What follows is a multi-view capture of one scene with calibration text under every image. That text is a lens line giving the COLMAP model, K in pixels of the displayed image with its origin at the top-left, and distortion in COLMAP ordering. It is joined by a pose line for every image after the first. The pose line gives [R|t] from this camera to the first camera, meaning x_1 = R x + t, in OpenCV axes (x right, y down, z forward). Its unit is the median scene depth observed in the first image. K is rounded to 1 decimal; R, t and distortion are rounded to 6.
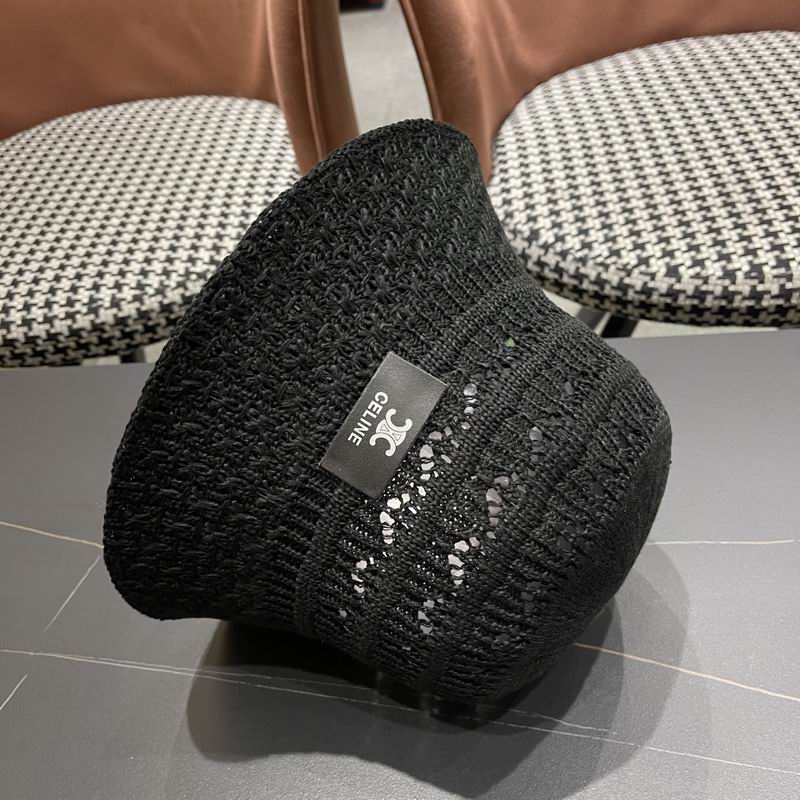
lens RADIAL K [[845.5, 0, 402.0], [0, 845.5, 411.5], [0, 0, 1]] dist [0.016521, 0.000000]
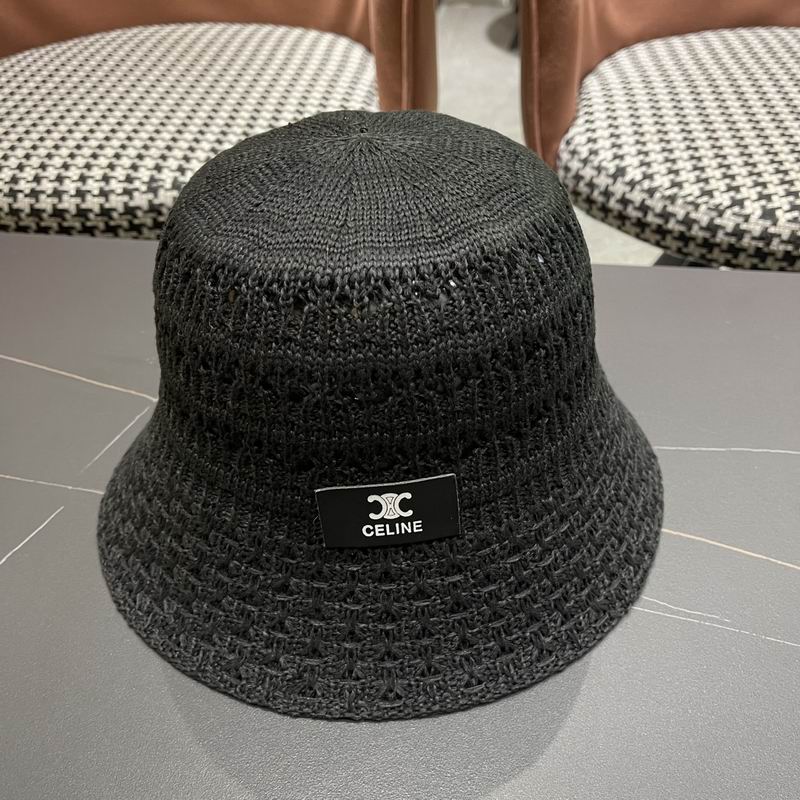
lens RADIAL K [[845.5, 0, 404.6], [0, 845.5, 404.4], [0, 0, 1]] dist [0.016521, 0.000000]
pose [[0.992214, 0.122871, 0.020334, -0.074249], [-0.121640, 0.991130, -0.053524, 0.134727], [-0.026730, 0.050634, 0.998359, 0.057330]]
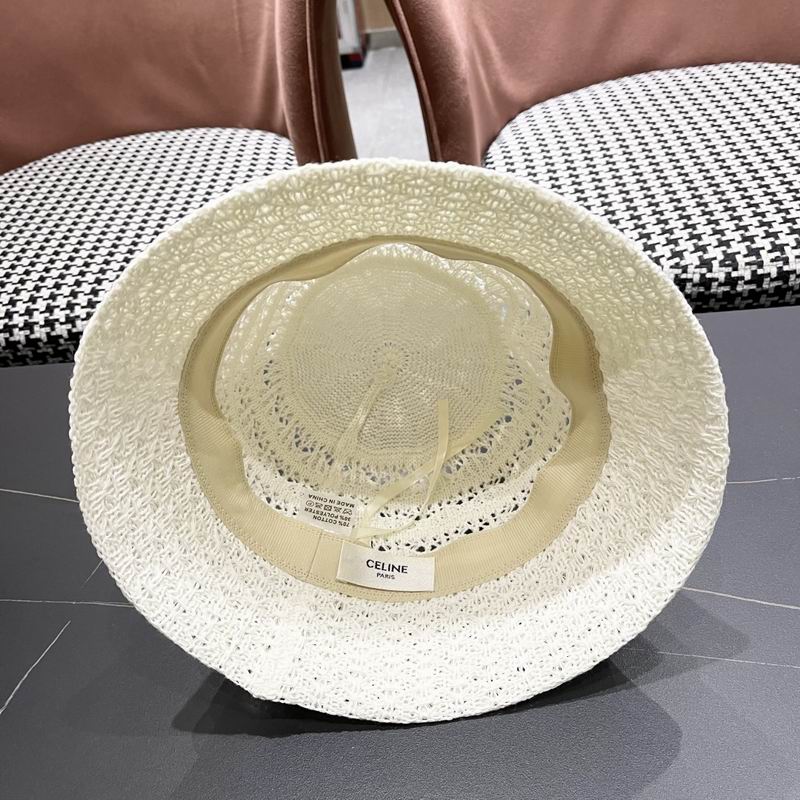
lens RADIAL K [[845.5, 0, 404.4], [0, 845.5, 405.6], [0, 0, 1]] dist [0.016521, 0.000000]
pose [[0.999379, -0.016255, 0.031258, -0.035350], [0.018570, 0.996992, -0.075248, 0.085200], [-0.029940, 0.075782, 0.996675, -0.057797]]
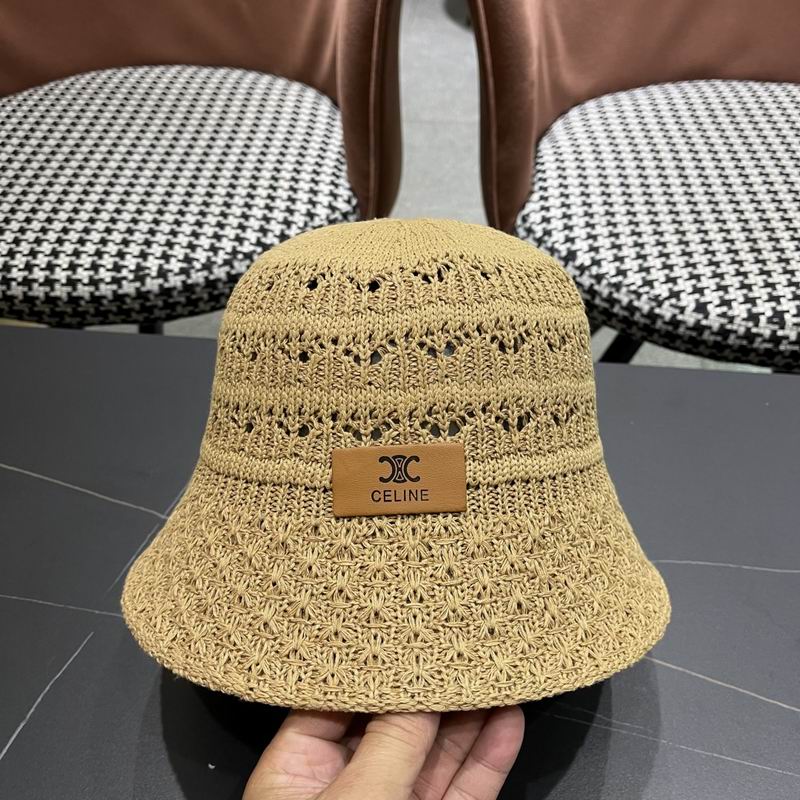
lens RADIAL K [[845.5, 0, 405.8], [0, 845.5, 412.7], [0, 0, 1]] dist [0.016521, 0.000000]
pose [[0.991424, 0.104341, 0.078685, -0.110703], [-0.106418, 0.994063, 0.022673, -0.015862], [-0.075852, -0.030852, 0.996642, -0.042082]]
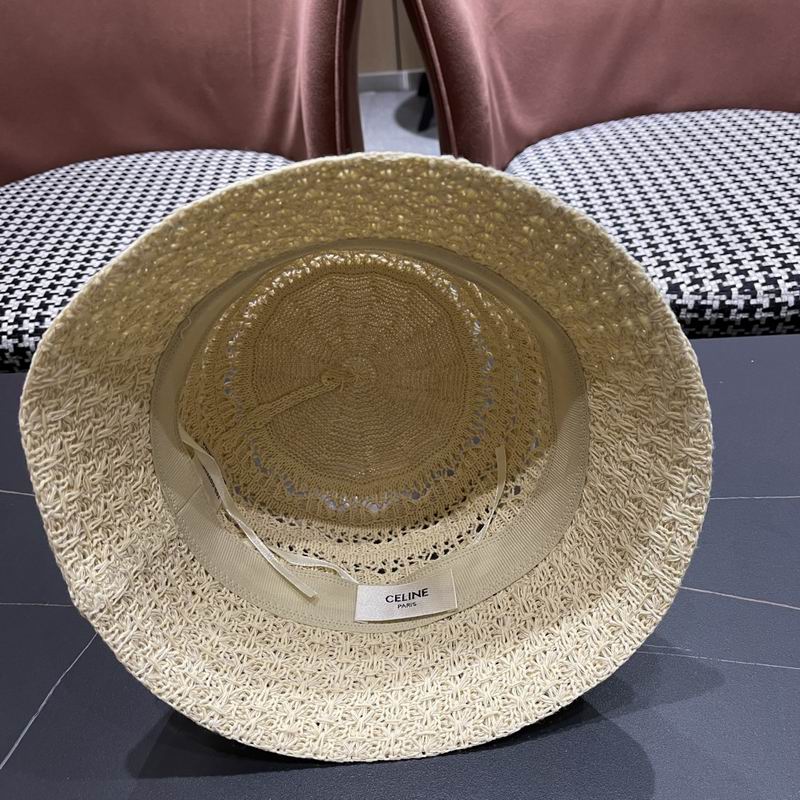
lens RADIAL K [[845.5, 0, 405.4], [0, 845.5, 401.9], [0, 0, 1]] dist [0.016521, 0.000000]
pose [[0.996179, 0.013854, 0.086226, -0.113378], [-0.002305, 0.991164, -0.132624, 0.117354], [-0.087302, 0.131919, 0.987409, -0.042580]]
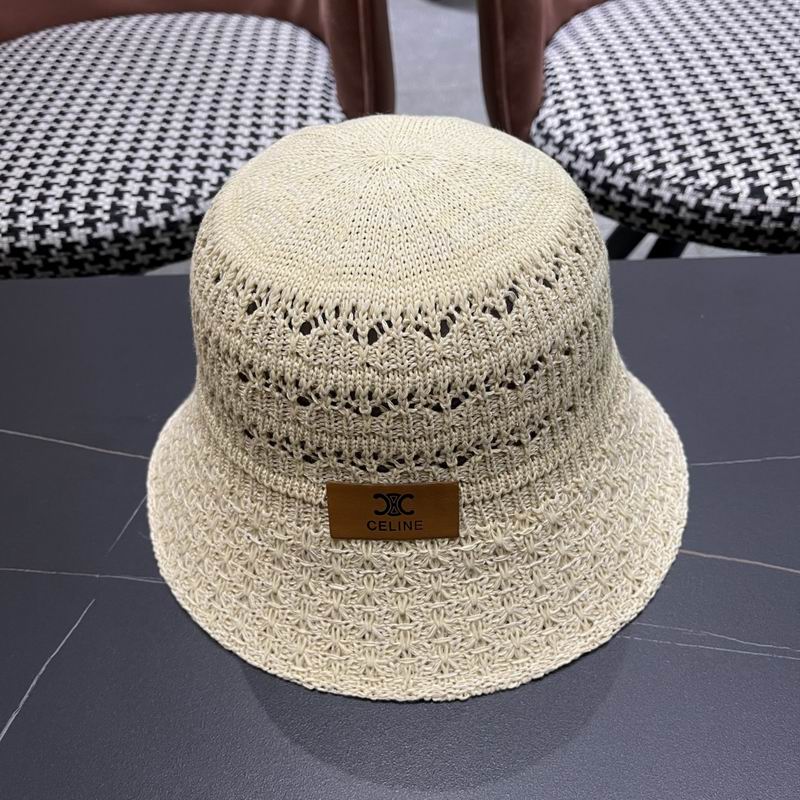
lens RADIAL K [[845.5, 0, 402.7], [0, 845.5, 408.4], [0, 0, 1]] dist [0.016521, 0.000000]
pose [[0.996009, 0.018222, 0.087368, -0.137666], [-0.018713, 0.999813, 0.004809, 0.070826], [-0.087264, -0.006425, 0.996165, 0.081559]]
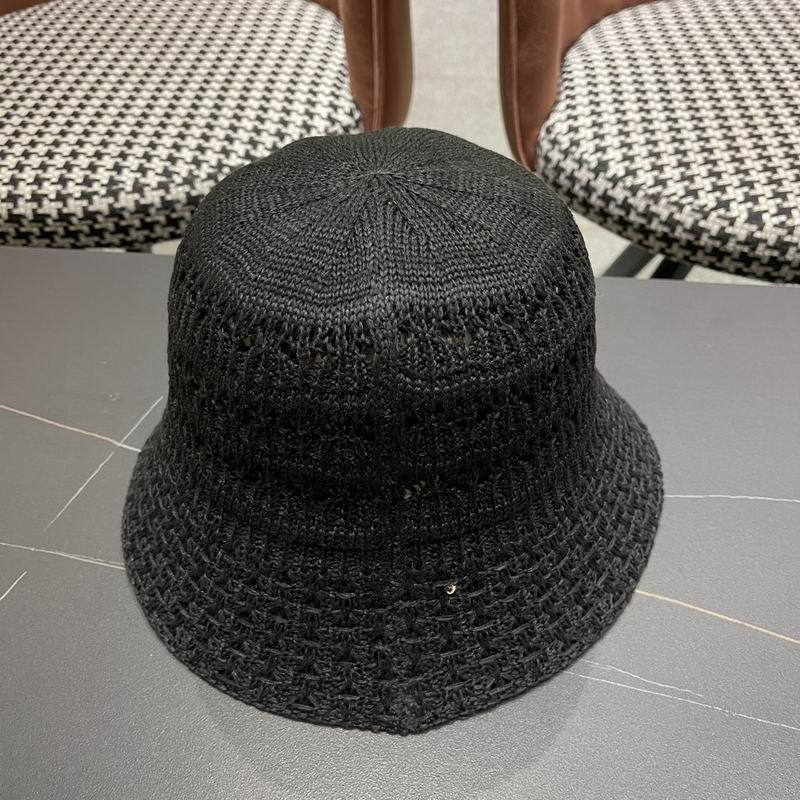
lens RADIAL K [[845.5, 0, 402.2], [0, 845.5, 413.7], [0, 0, 1]] dist [0.016521, 0.000000]
pose [[0.993573, 0.104687, 0.043056, -0.071869], [-0.106317, 0.993625, 0.037496, 0.047627], [-0.038856, -0.041832, 0.998369, 0.075336]]
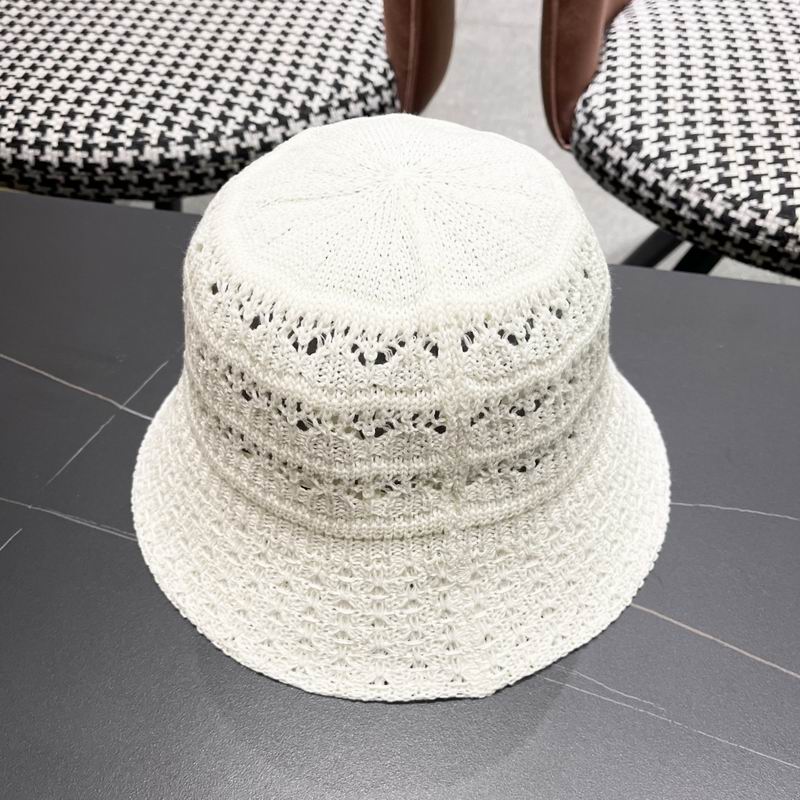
lens RADIAL K [[845.5, 0, 398.8], [0, 845.5, 411.3], [0, 0, 1]] dist [0.016521, 0.000000]
pose [[0.984945, 0.172837, 0.003375, -0.044869], [-0.172191, 0.979159, 0.107692, 0.012607], [0.015308, -0.106652, 0.994179, 0.076301]]
